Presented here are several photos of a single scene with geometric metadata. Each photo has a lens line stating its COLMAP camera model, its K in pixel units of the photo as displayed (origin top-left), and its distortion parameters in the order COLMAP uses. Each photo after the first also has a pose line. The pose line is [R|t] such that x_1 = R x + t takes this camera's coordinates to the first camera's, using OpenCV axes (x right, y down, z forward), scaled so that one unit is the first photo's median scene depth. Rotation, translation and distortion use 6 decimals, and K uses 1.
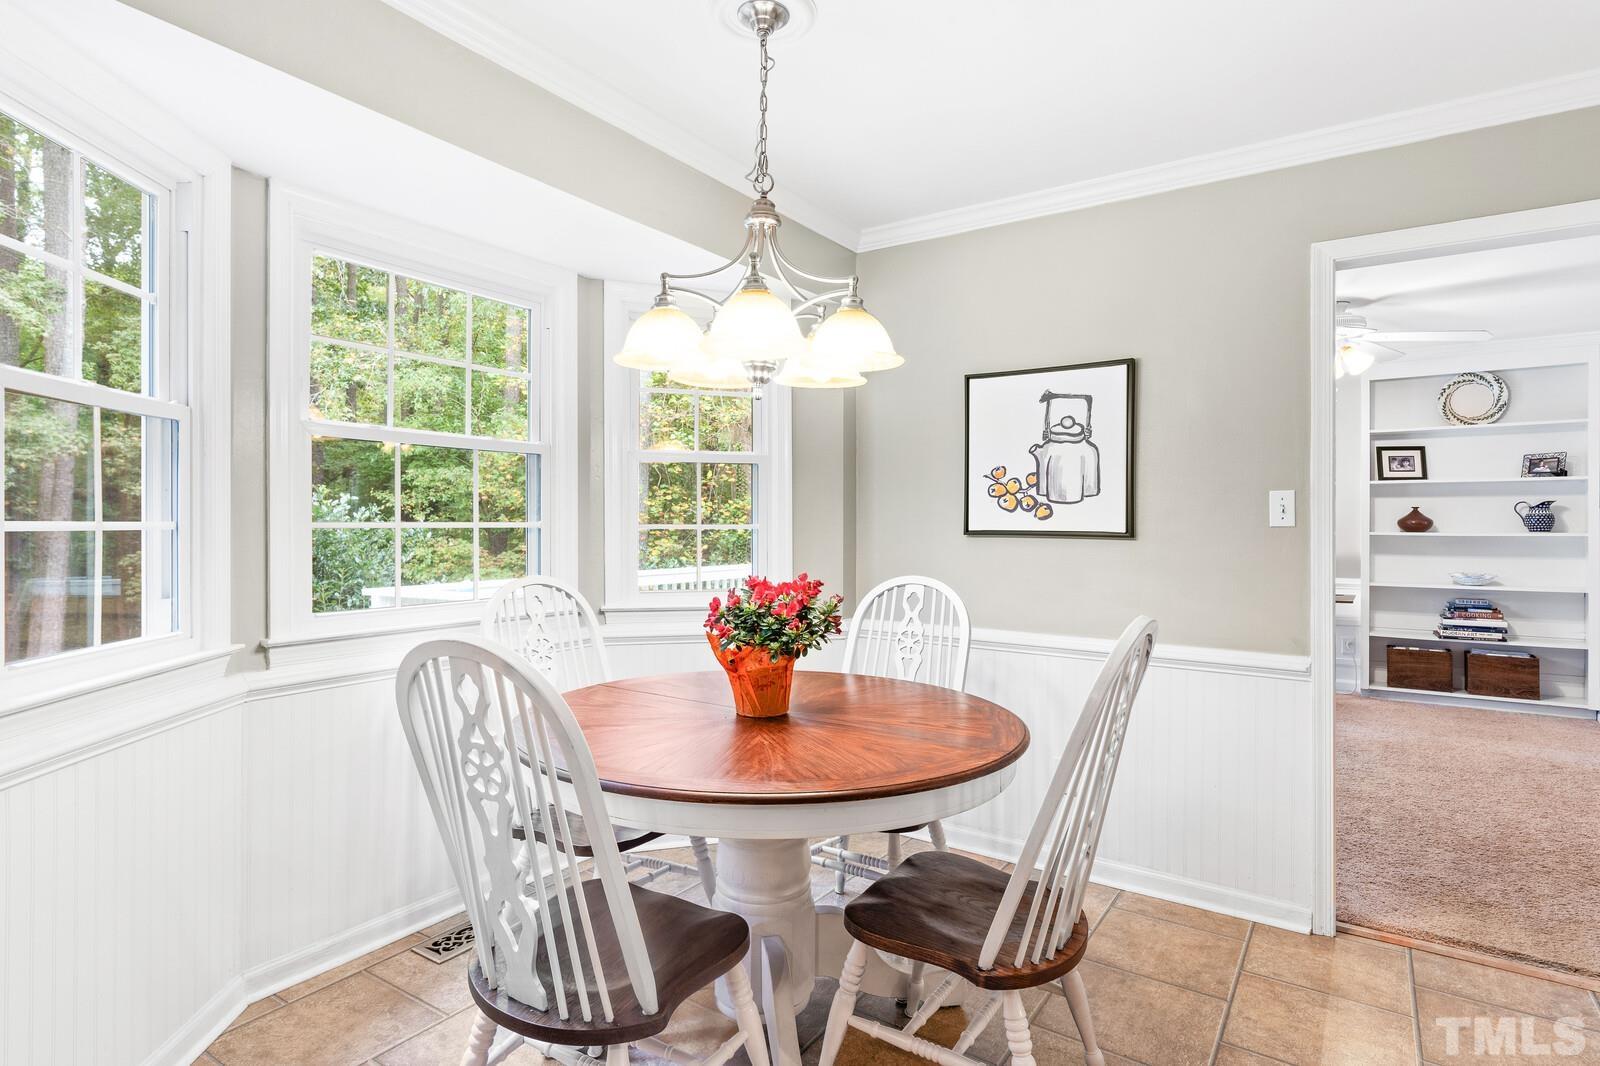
lens RADIAL K [[842.5, 0, 795.9], [0, 842.5, 522.4], [0, 0, 1]] dist [-0.001203, -0.000118]
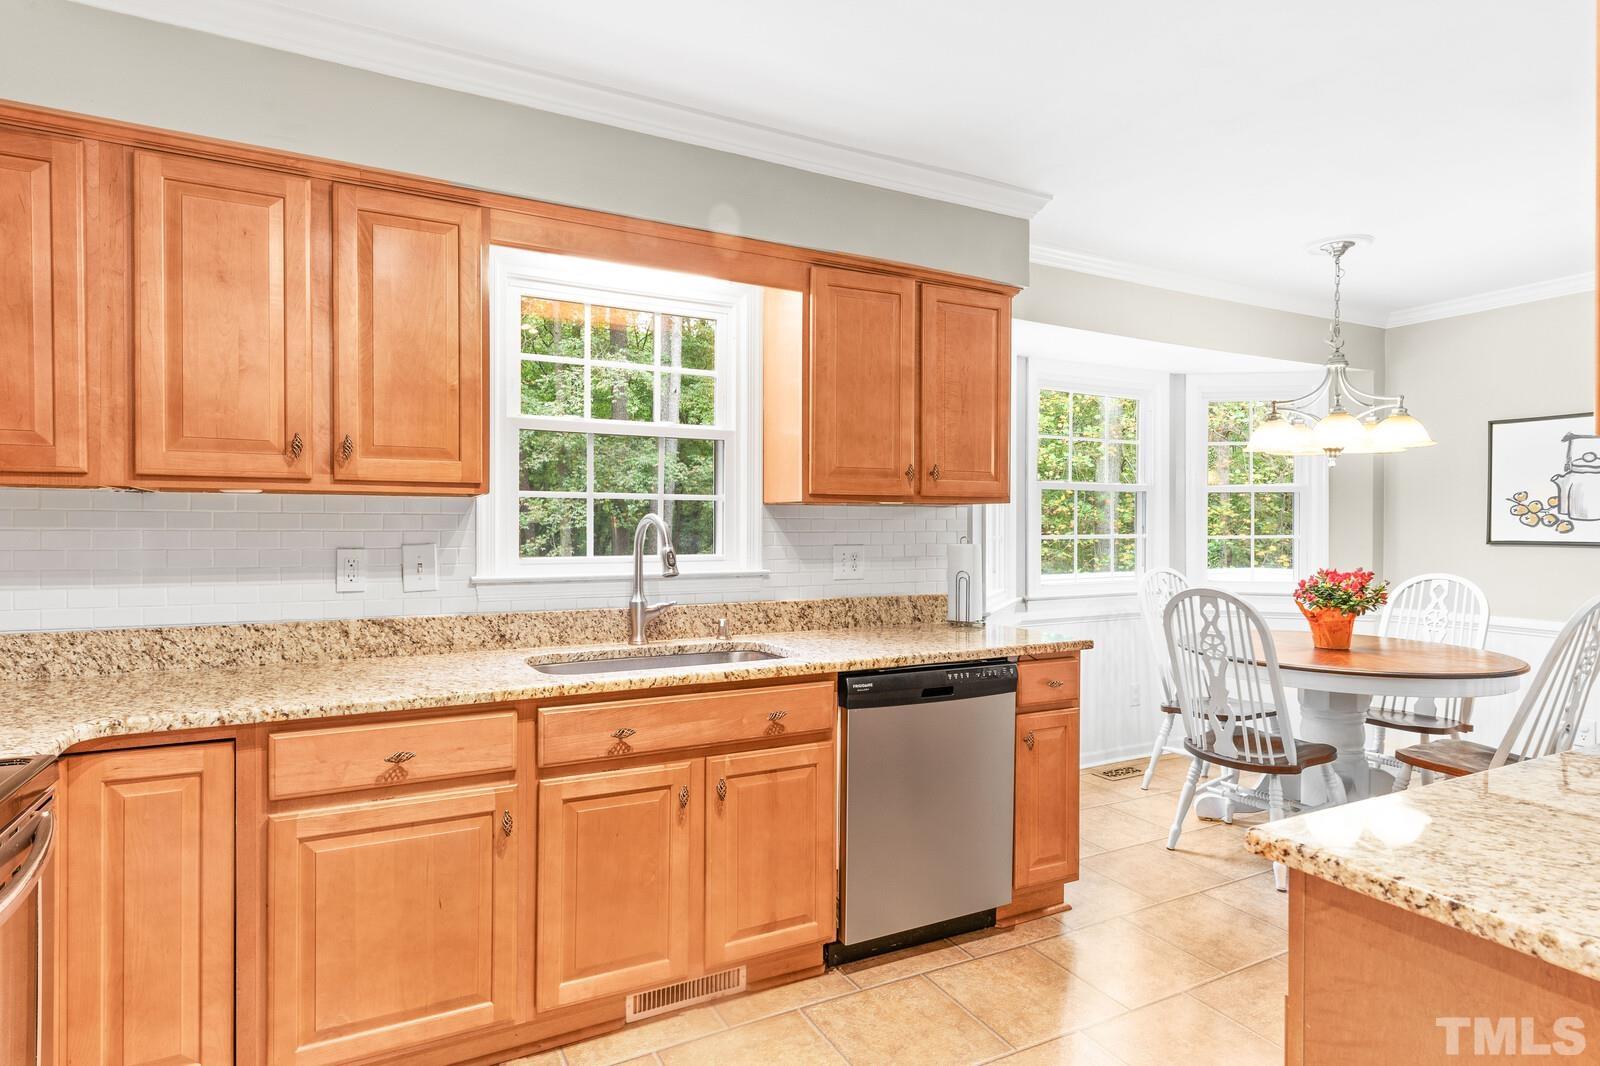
lens RADIAL K [[843.2, 0, 800.0], [0, 843.2, 533.0], [0, 0, 1]] dist [0.000639, 0.001244]
pose [[0.877735, 0.001400, -0.479145, -0.125105], [0.002252, 0.999973, 0.007048, -0.016768], [0.479142, -0.007265, 0.877708, -0.763905]]
